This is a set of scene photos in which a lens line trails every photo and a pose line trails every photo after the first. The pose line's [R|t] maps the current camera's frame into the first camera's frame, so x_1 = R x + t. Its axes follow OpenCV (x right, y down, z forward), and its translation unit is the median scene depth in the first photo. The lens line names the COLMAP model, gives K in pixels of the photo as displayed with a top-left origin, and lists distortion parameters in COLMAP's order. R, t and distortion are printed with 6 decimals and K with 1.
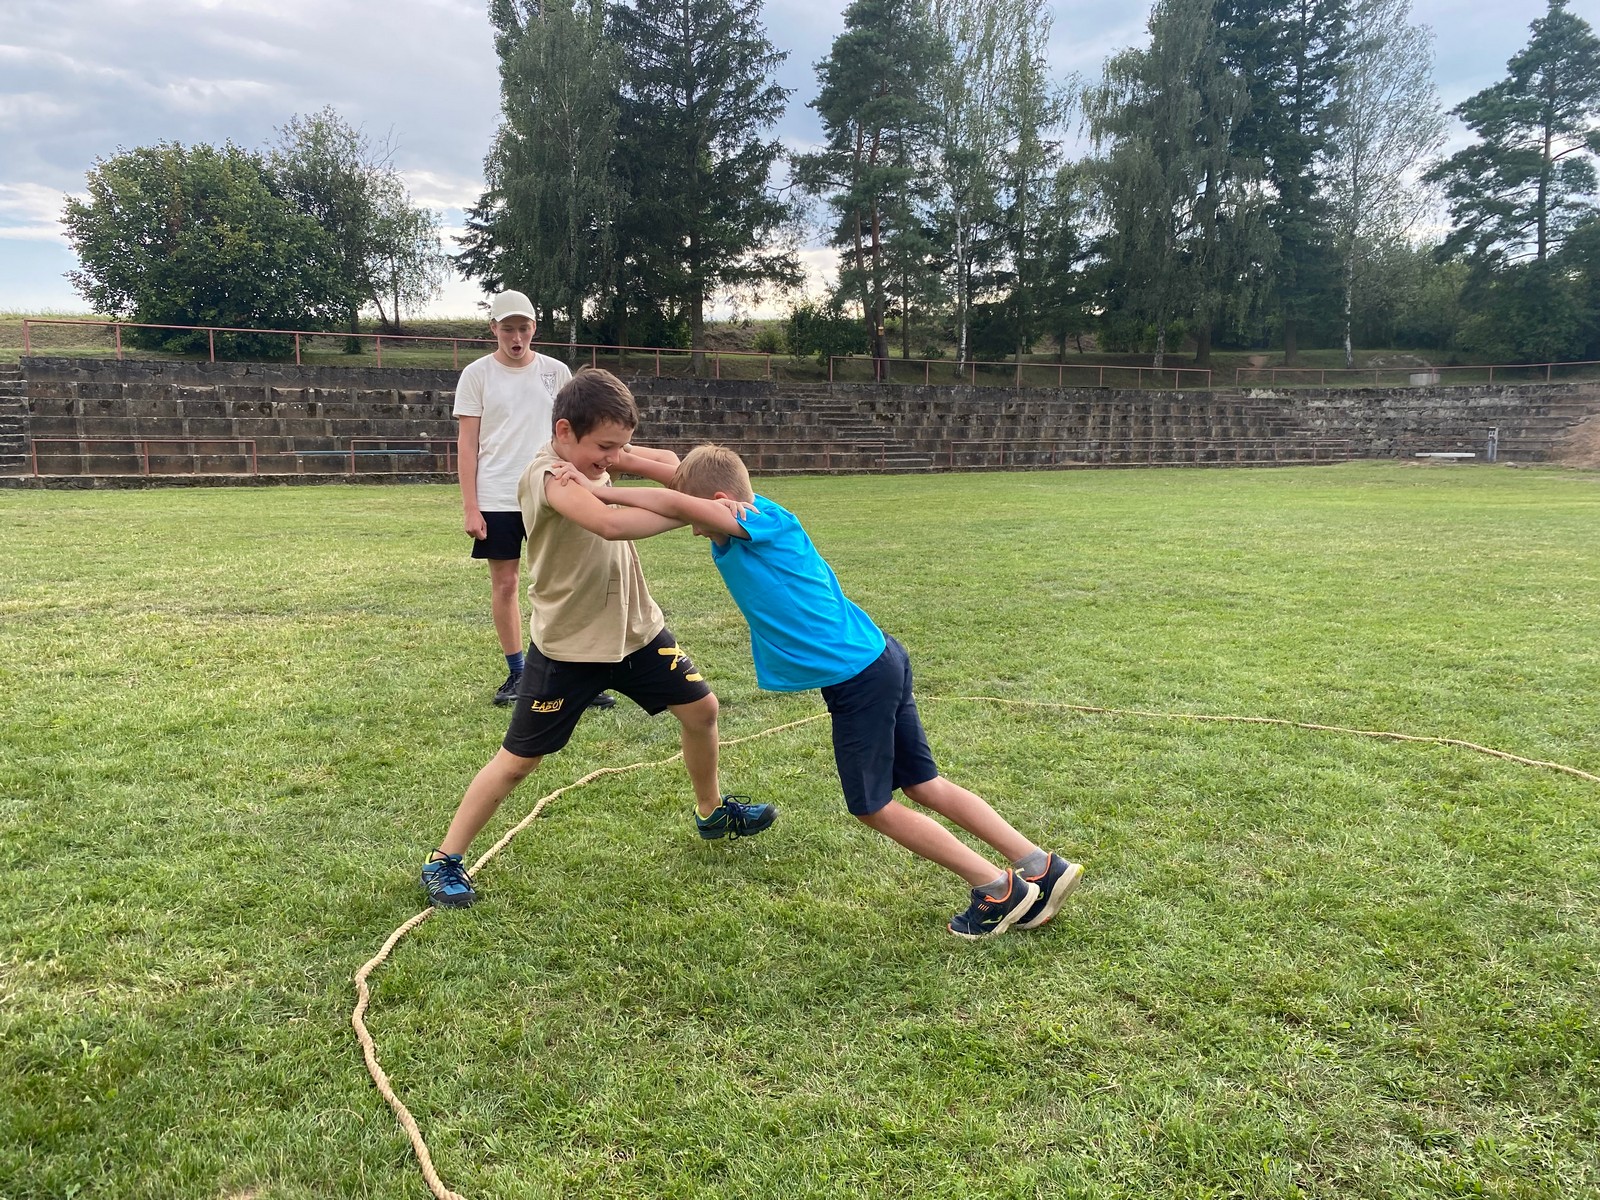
lens RADIAL K [[1219.8, 0, 800.0], [0, 1219.8, 600.0], [0, 0, 1]] dist [-0.005931, -0.003050]
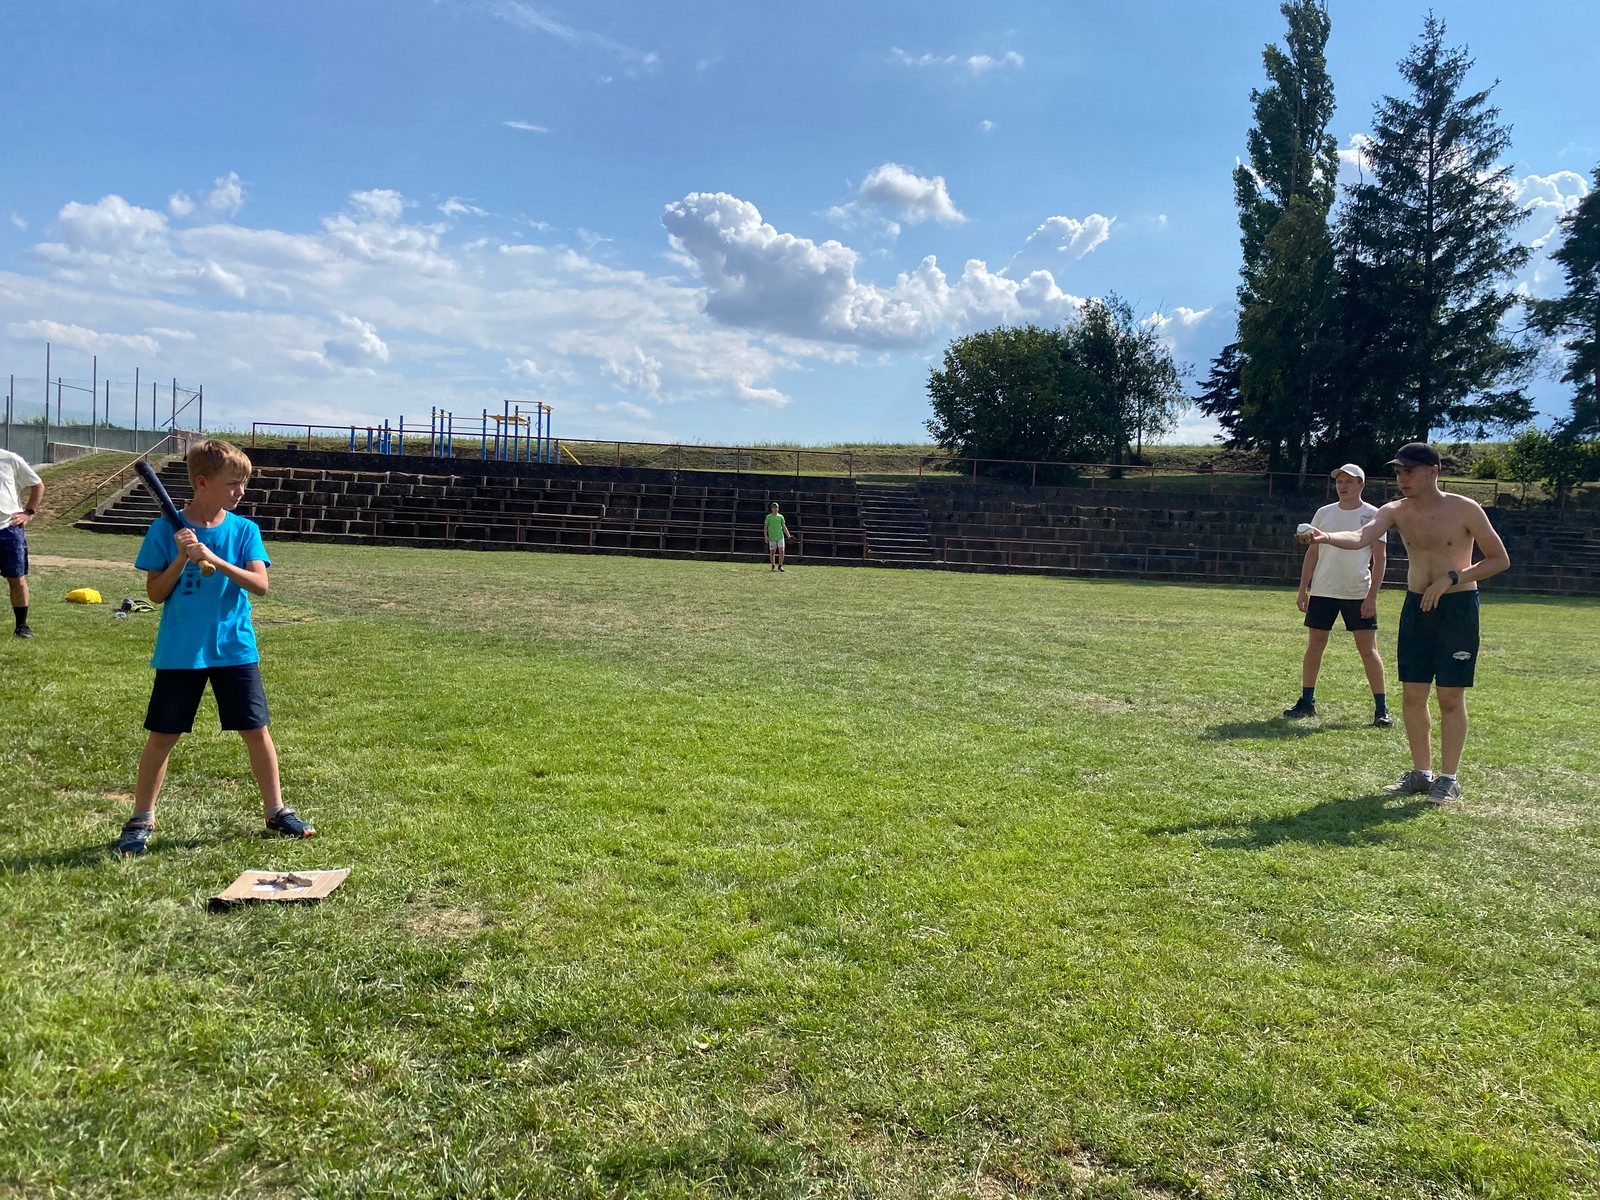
lens RADIAL K [[1219.8, 0, 800.0], [0, 1219.8, 600.0], [0, 0, 1]] dist [-0.005931, -0.003050]
pose [[0.867266, 0.059177, -0.494315, -0.018721], [-0.102448, 0.992874, -0.060880, 0.032236], [0.487189, 0.103441, 0.867148, -0.233268]]
